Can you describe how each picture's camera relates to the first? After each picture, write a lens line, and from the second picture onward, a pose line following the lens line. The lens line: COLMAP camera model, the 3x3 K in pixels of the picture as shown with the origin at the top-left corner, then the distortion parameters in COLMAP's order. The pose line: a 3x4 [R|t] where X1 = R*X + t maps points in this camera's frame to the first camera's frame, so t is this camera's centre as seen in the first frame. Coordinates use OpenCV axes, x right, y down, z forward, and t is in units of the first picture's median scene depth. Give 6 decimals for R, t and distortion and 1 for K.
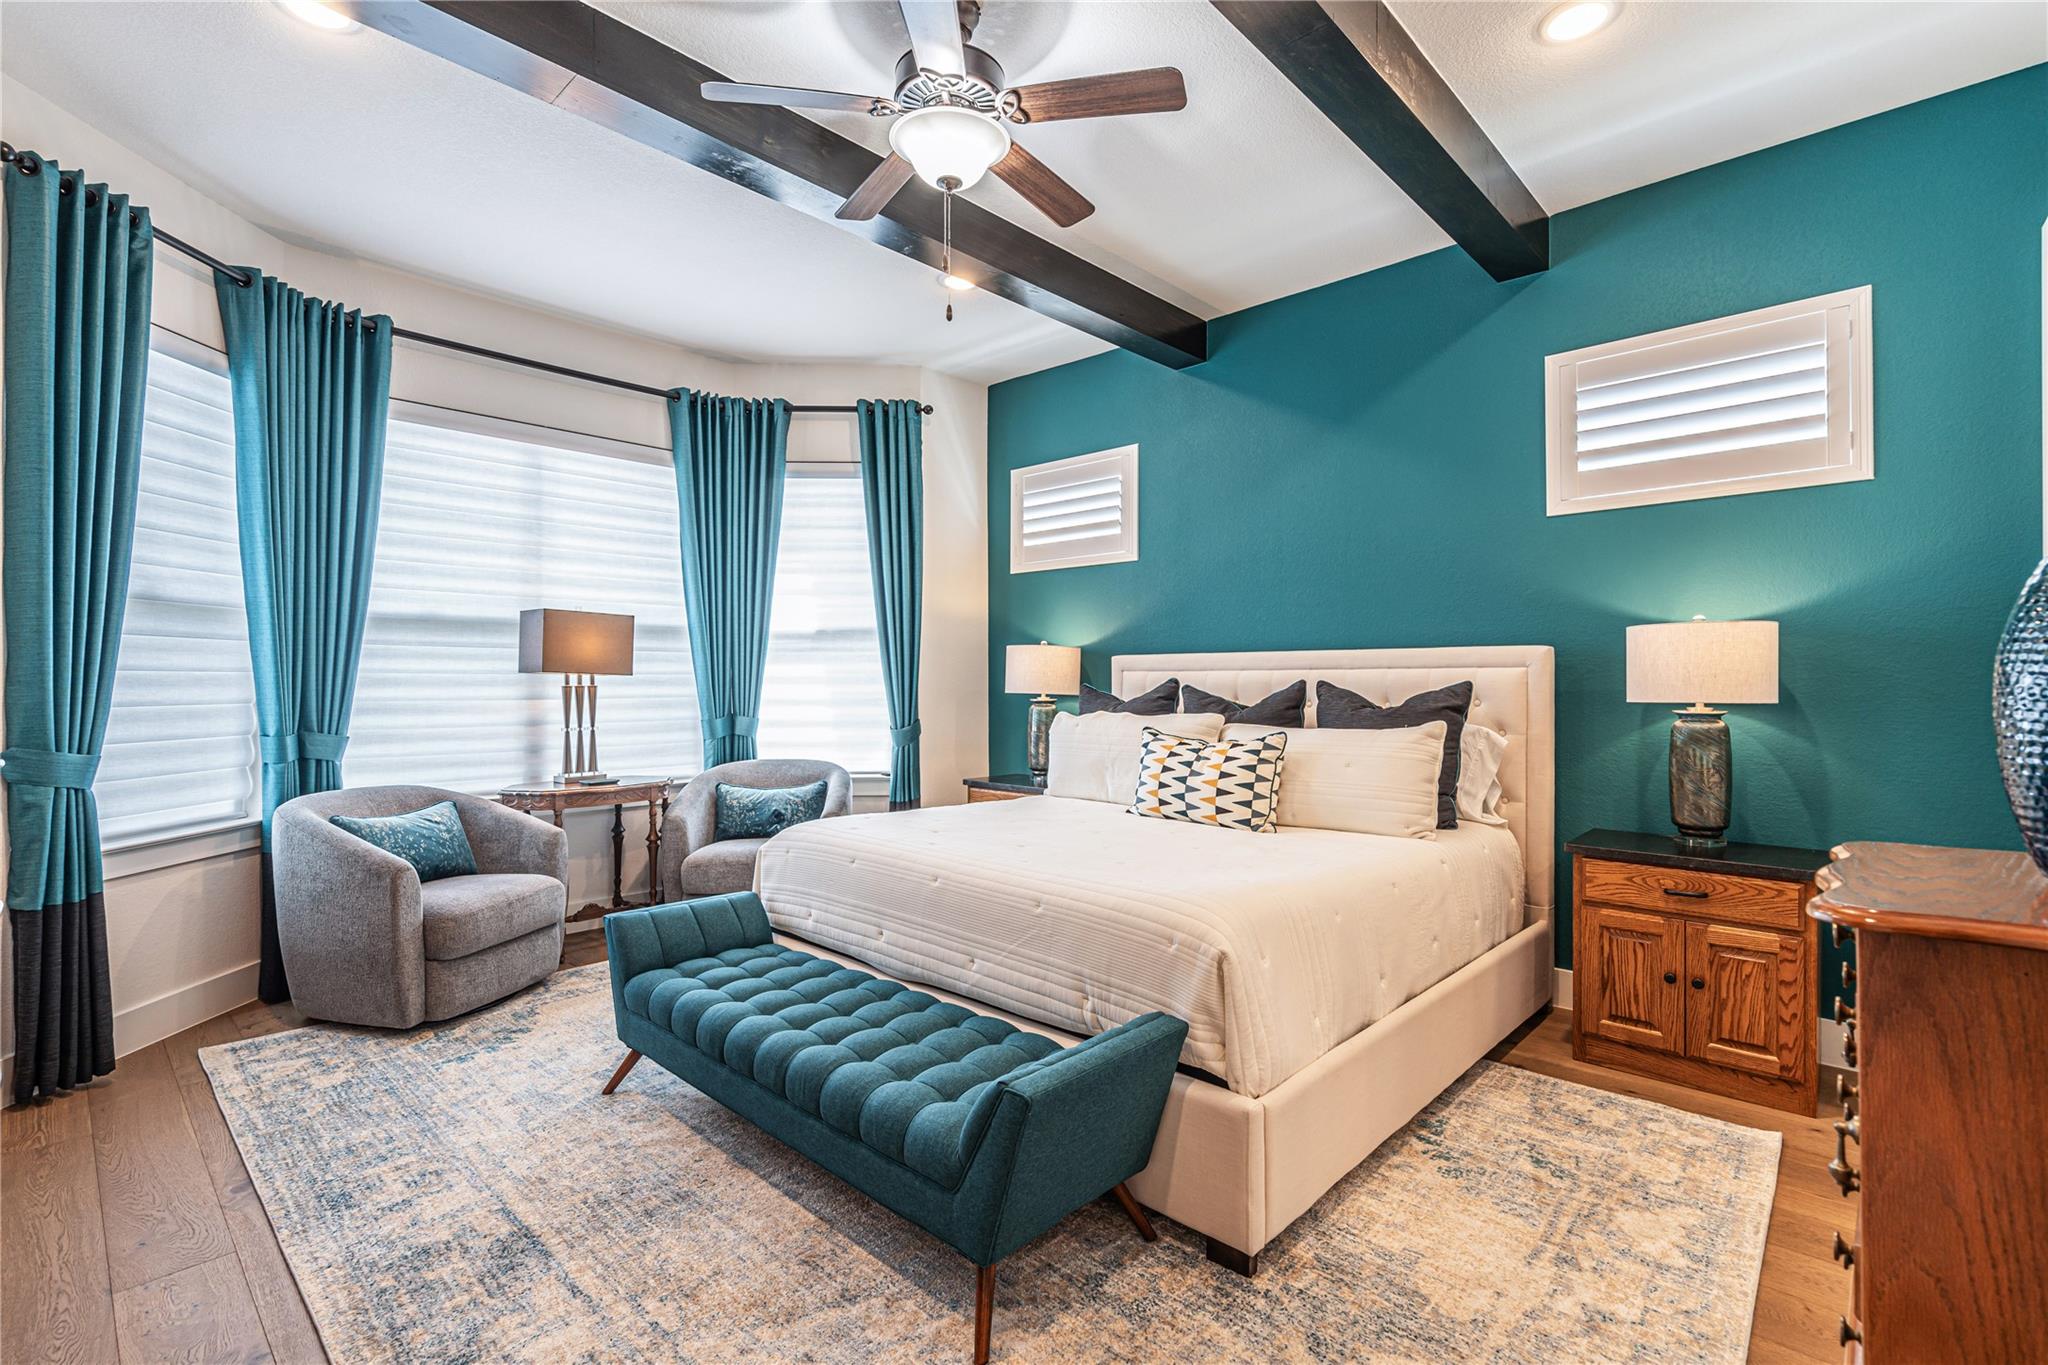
lens RADIAL K [[939.2, 0, 1013.7], [0, 939.2, 671.4], [0, 0, 1]] dist [-0.005433, 0.002324]
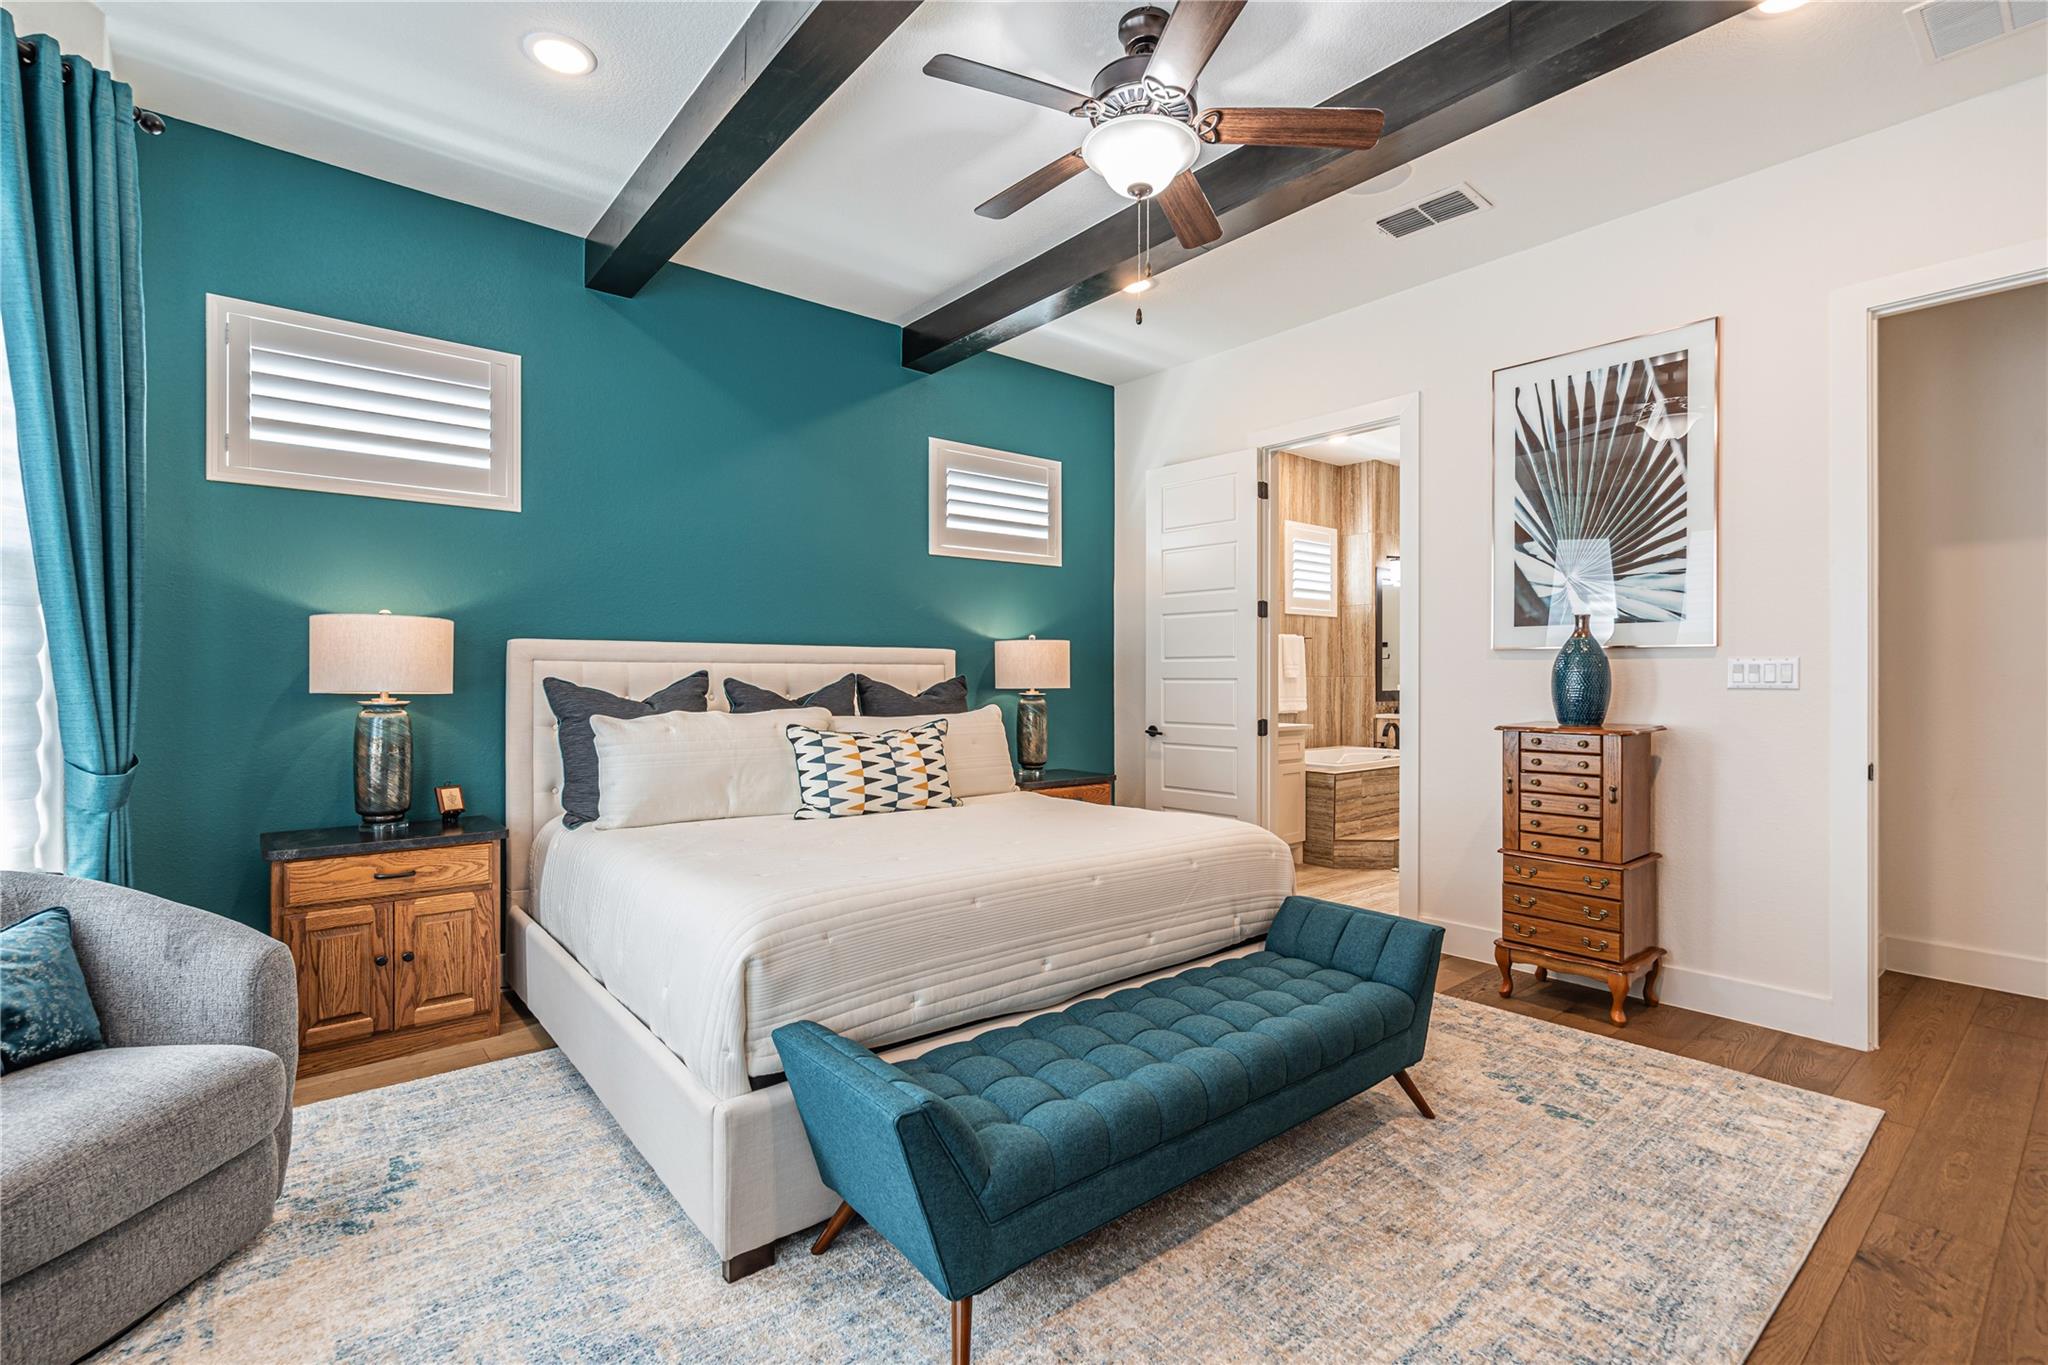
lens RADIAL K [[939.2, 0, 981.4], [0, 939.2, 701.0], [0, 0, 1]] dist [-0.005433, 0.002324]
pose [[0.127884, -0.028032, 0.991393, -0.579558], [-0.012156, 0.999481, 0.029829, 0.005308], [-0.991715, -0.015866, 0.127477, 0.546222]]
